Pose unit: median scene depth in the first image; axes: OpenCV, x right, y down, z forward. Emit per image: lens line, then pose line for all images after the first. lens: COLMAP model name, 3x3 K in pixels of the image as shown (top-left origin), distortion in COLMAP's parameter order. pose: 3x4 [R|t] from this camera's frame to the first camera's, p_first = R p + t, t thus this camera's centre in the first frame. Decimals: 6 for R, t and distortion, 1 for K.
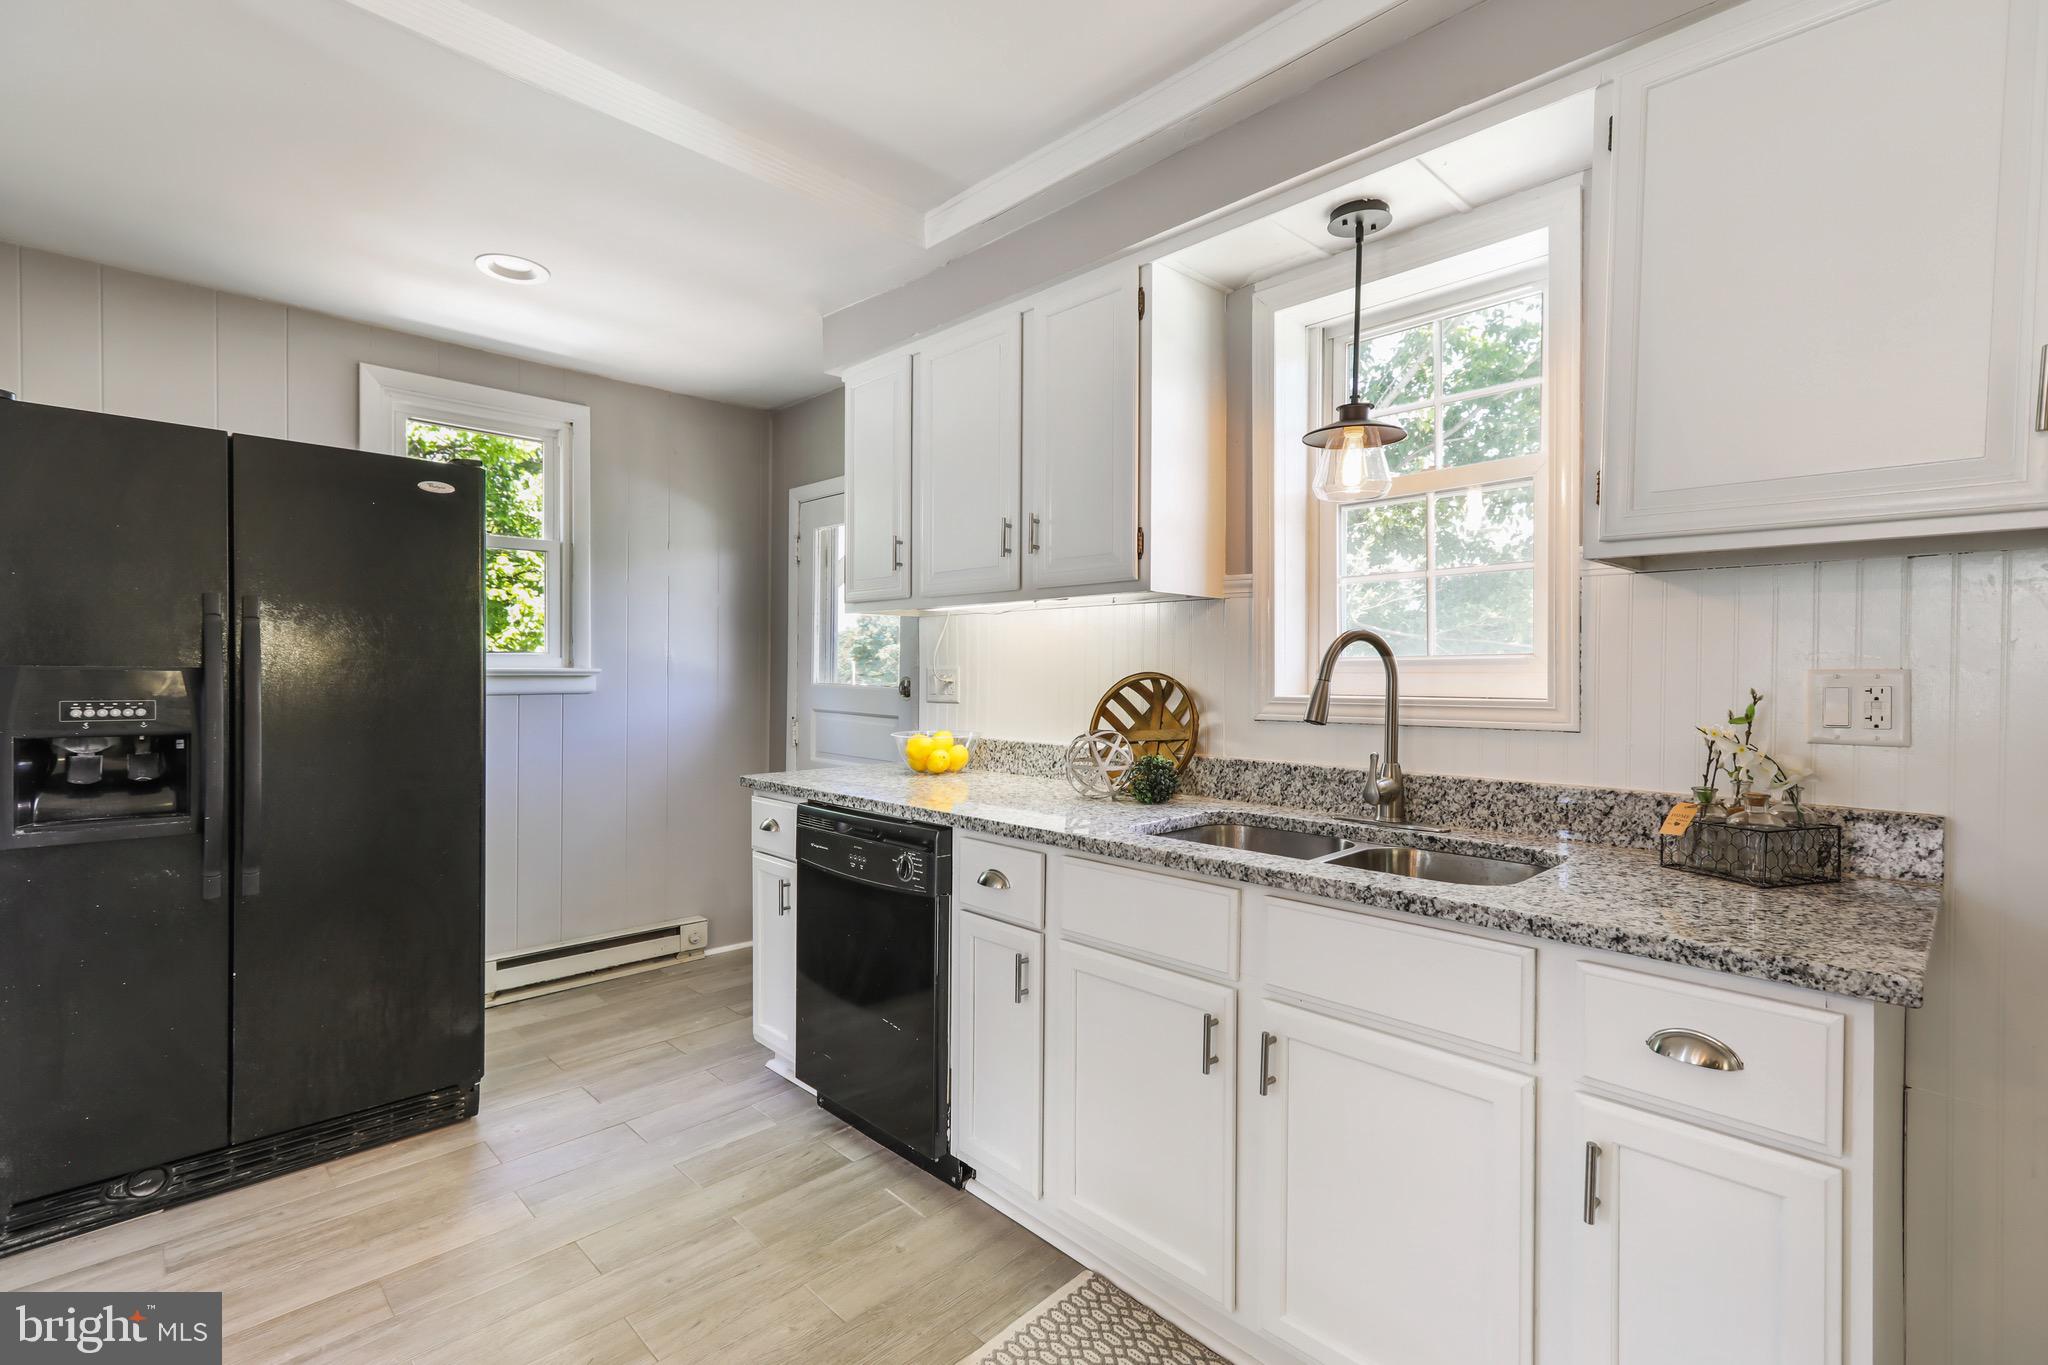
lens RADIAL K [[927.0, 0, 1022.5], [0, 927.0, 685.7], [0, 0, 1]] dist [0.007697, 0.000548]
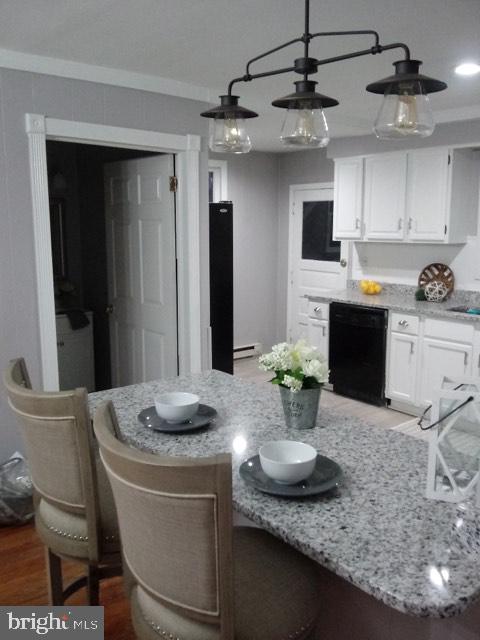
lens RADIAL K [[570.1, 0, 244.3], [0, 570.1, 322.4], [0, 0, 1]] dist [0.018037, 0.018686]
pose [[0.996661, 0.006706, -0.081372, -0.429739], [0.006095, 0.987730, 0.156052, -0.141358], [0.081420, -0.156027, 0.984391, -1.177984]]
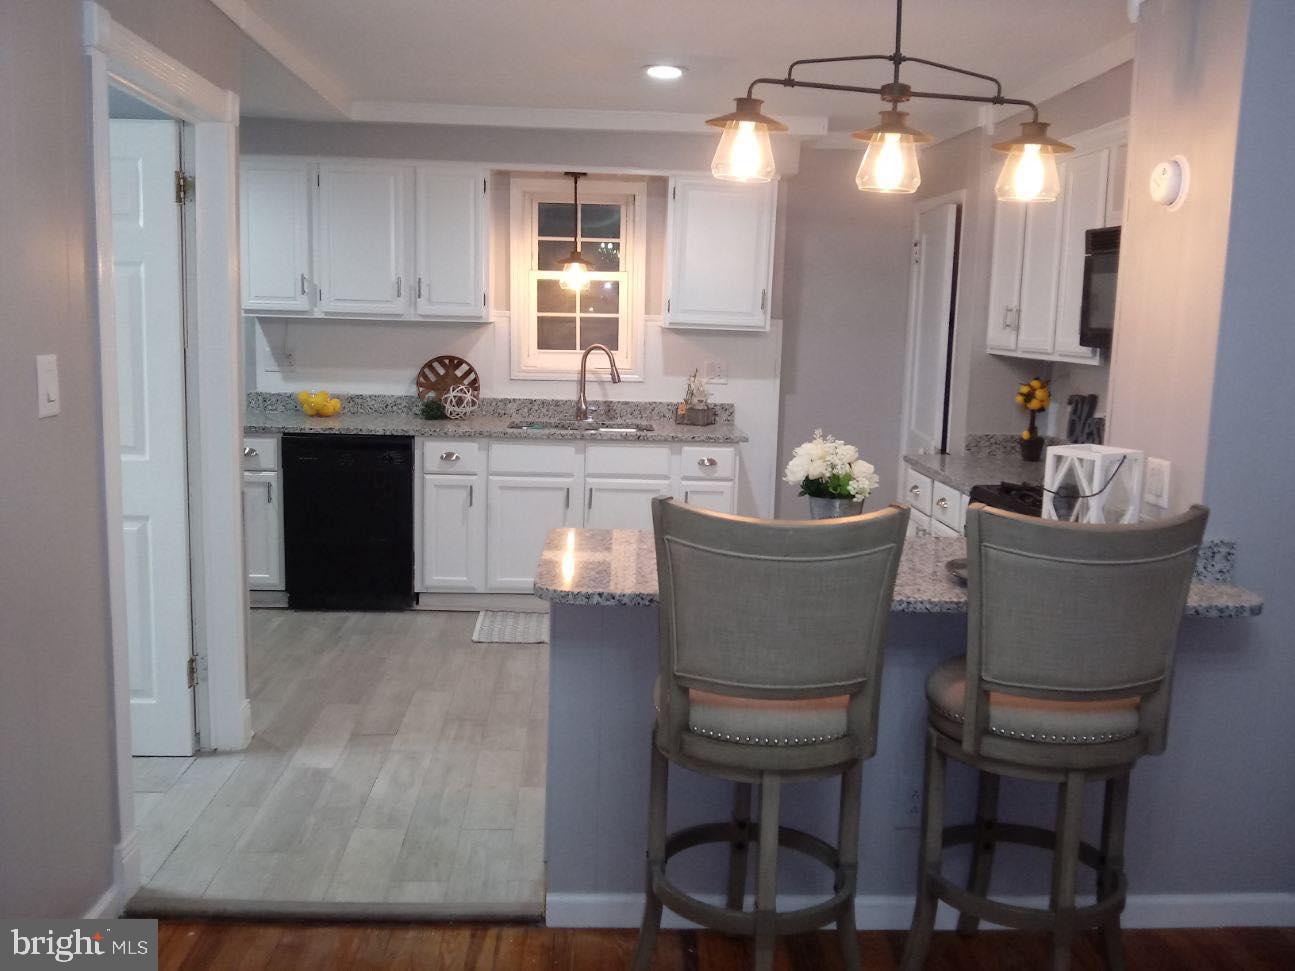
lens RADIAL K [[1153.6, 0, 637.2], [0, 1153.6, 475.2], [0, 0, 1]] dist [0.018037, 0.018686]
pose [[0.664650, -0.096090, 0.740950, -1.580110], [-0.012052, 0.990188, 0.139223, -0.121470], [-0.747058, -0.101465, 0.656970, -1.015716]]
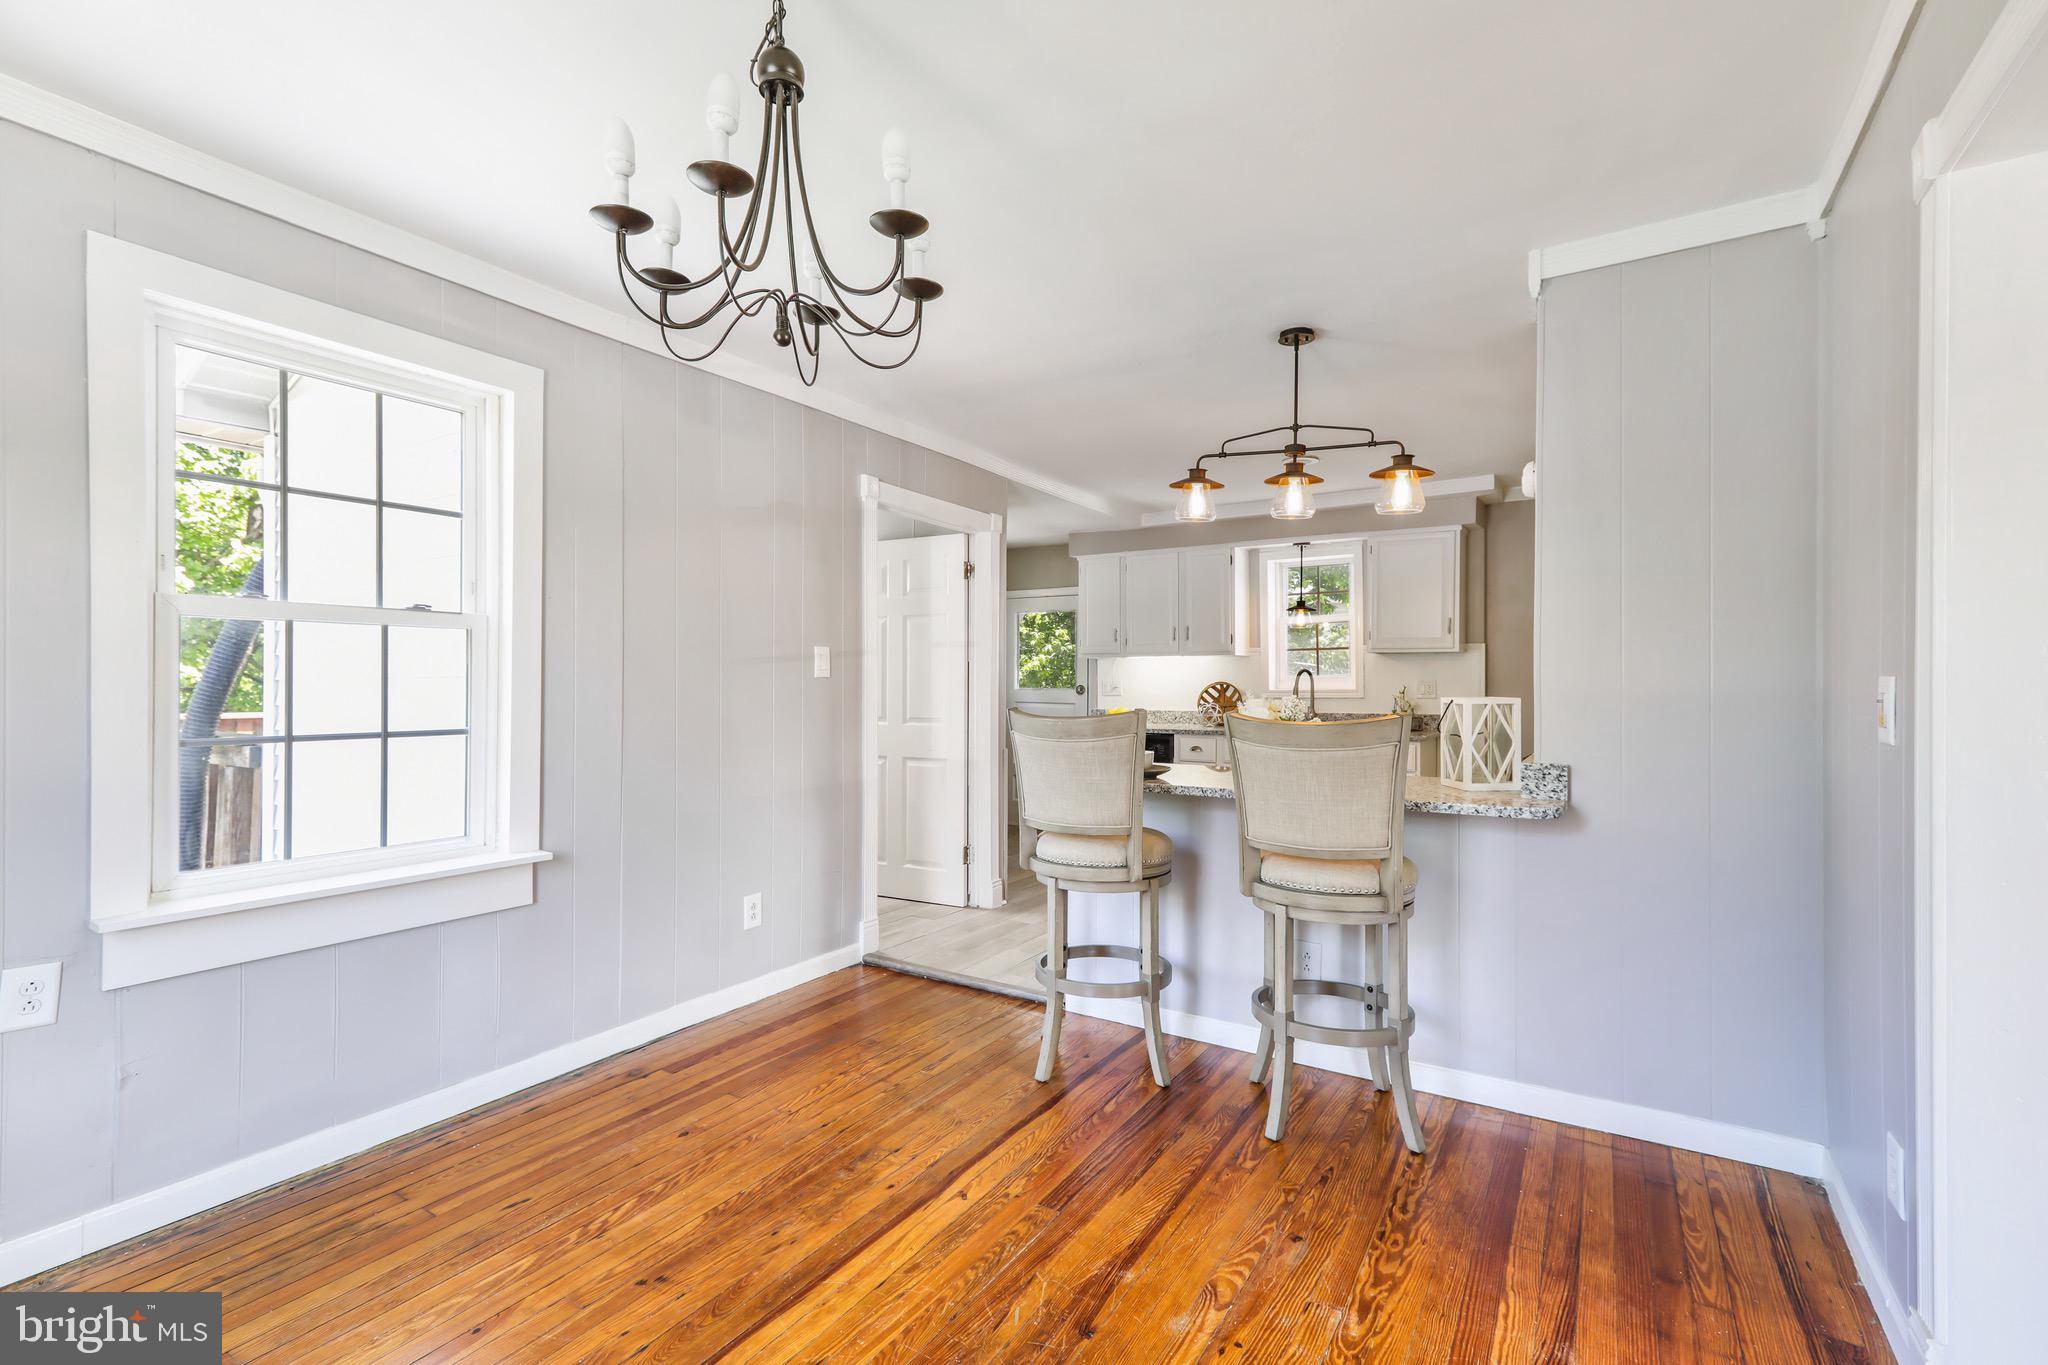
lens RADIAL K [[927.0, 0, 1030.8], [0, 927.0, 680.4], [0, 0, 1]] dist [0.007697, 0.000548]
pose [[0.969481, -0.004726, 0.245120, -1.178977], [0.008936, 0.999831, -0.016064, 0.020819], [-0.245003, 0.017764, 0.969360, -1.664388]]
